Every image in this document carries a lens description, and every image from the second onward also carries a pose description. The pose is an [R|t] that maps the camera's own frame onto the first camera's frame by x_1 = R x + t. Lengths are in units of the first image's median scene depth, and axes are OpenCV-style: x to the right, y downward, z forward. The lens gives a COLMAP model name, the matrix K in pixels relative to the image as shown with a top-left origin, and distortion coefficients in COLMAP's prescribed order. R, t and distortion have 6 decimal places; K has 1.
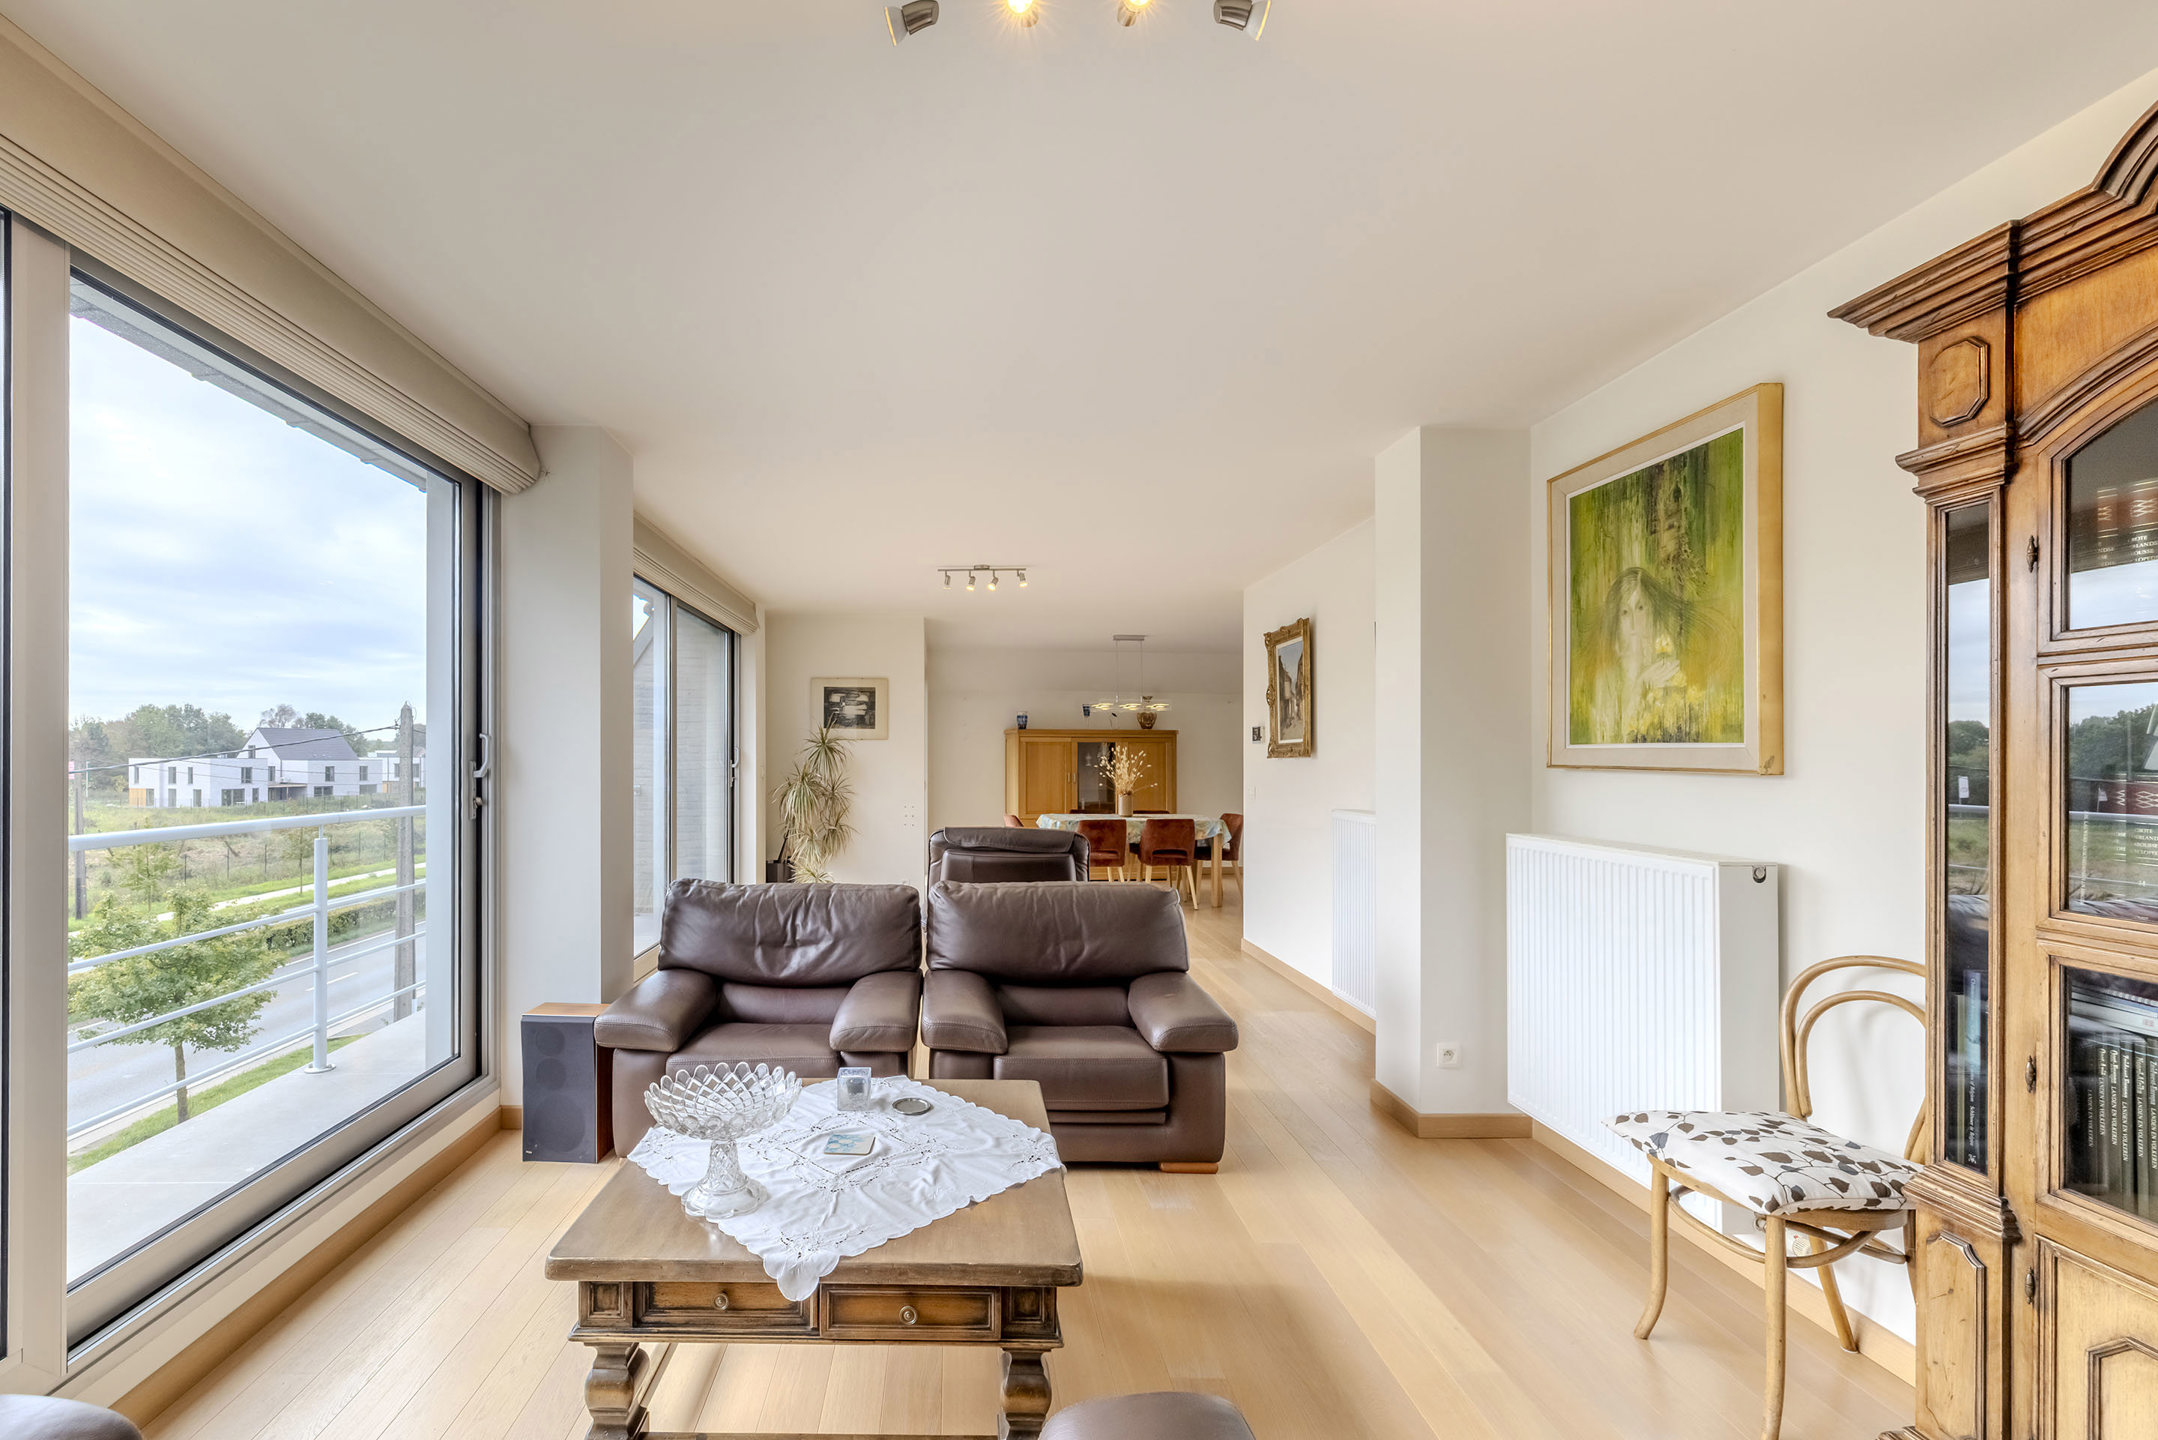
lens RADIAL K [[946.4, 0, 1077.8], [0, 946.4, 760.7], [0, 0, 1]] dist [-0.000336, -0.000059]
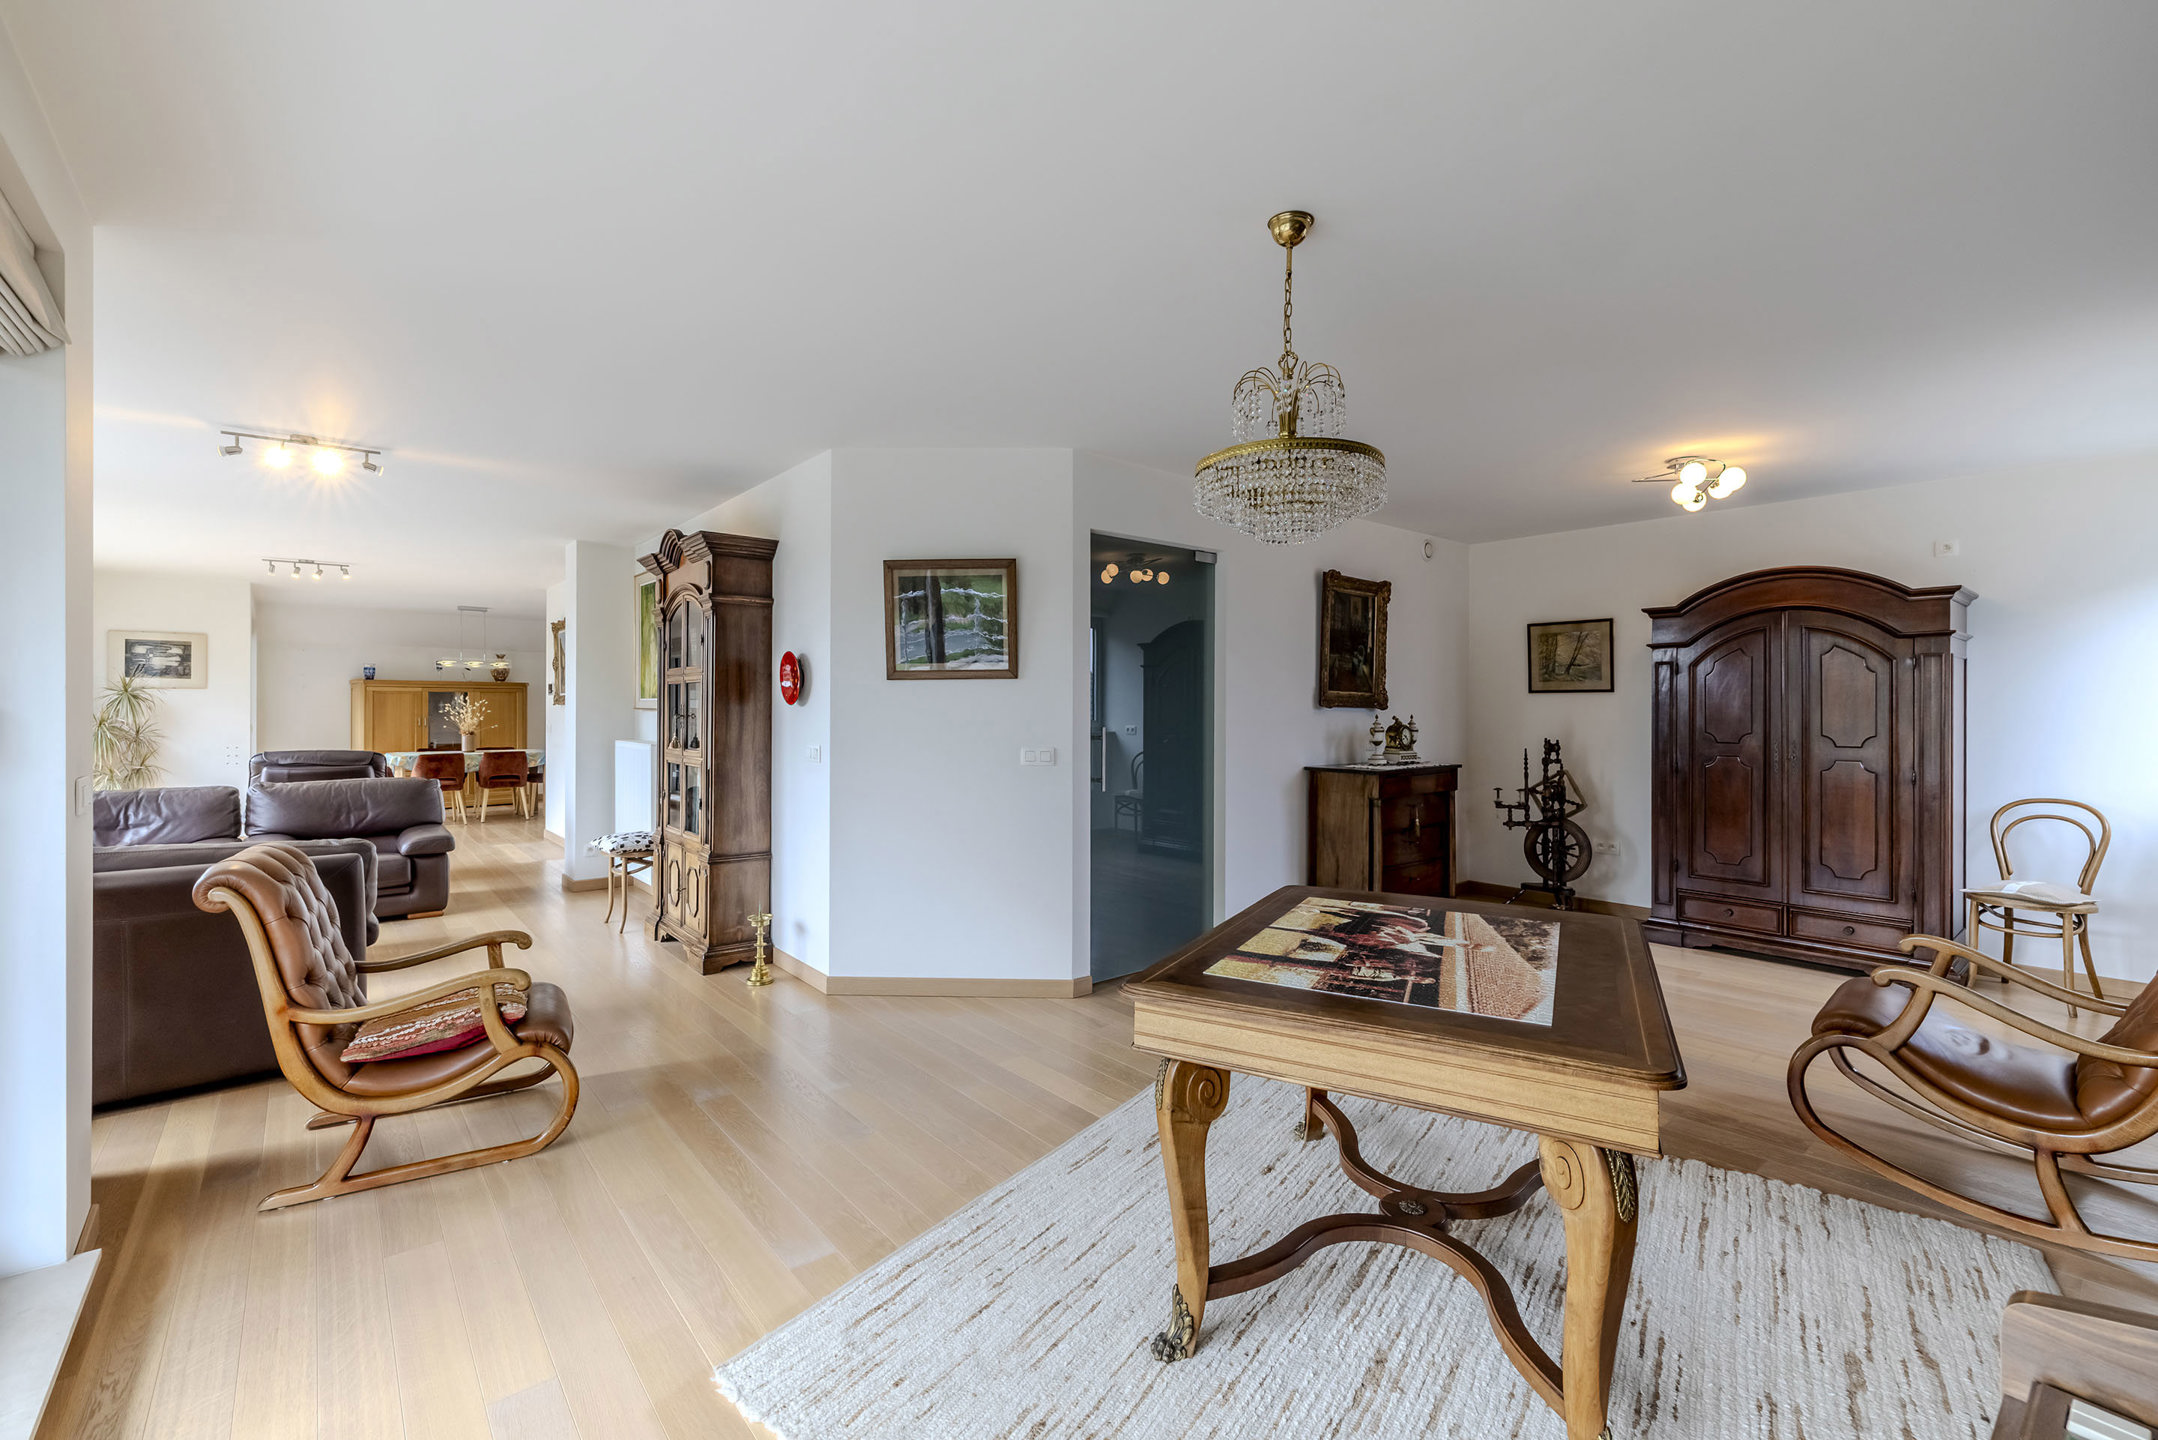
lens RADIAL K [[888.1, 0, 1082.9], [0, 888.1, 706.0], [0, 0, 1]] dist [0.000639, 0.000170]
pose [[0.833488, 0.000382, 0.552538, 0.118833], [0.001218, 0.999996, -0.002528, 0.003336], [-0.552537, 0.002781, 0.833484, -0.646371]]
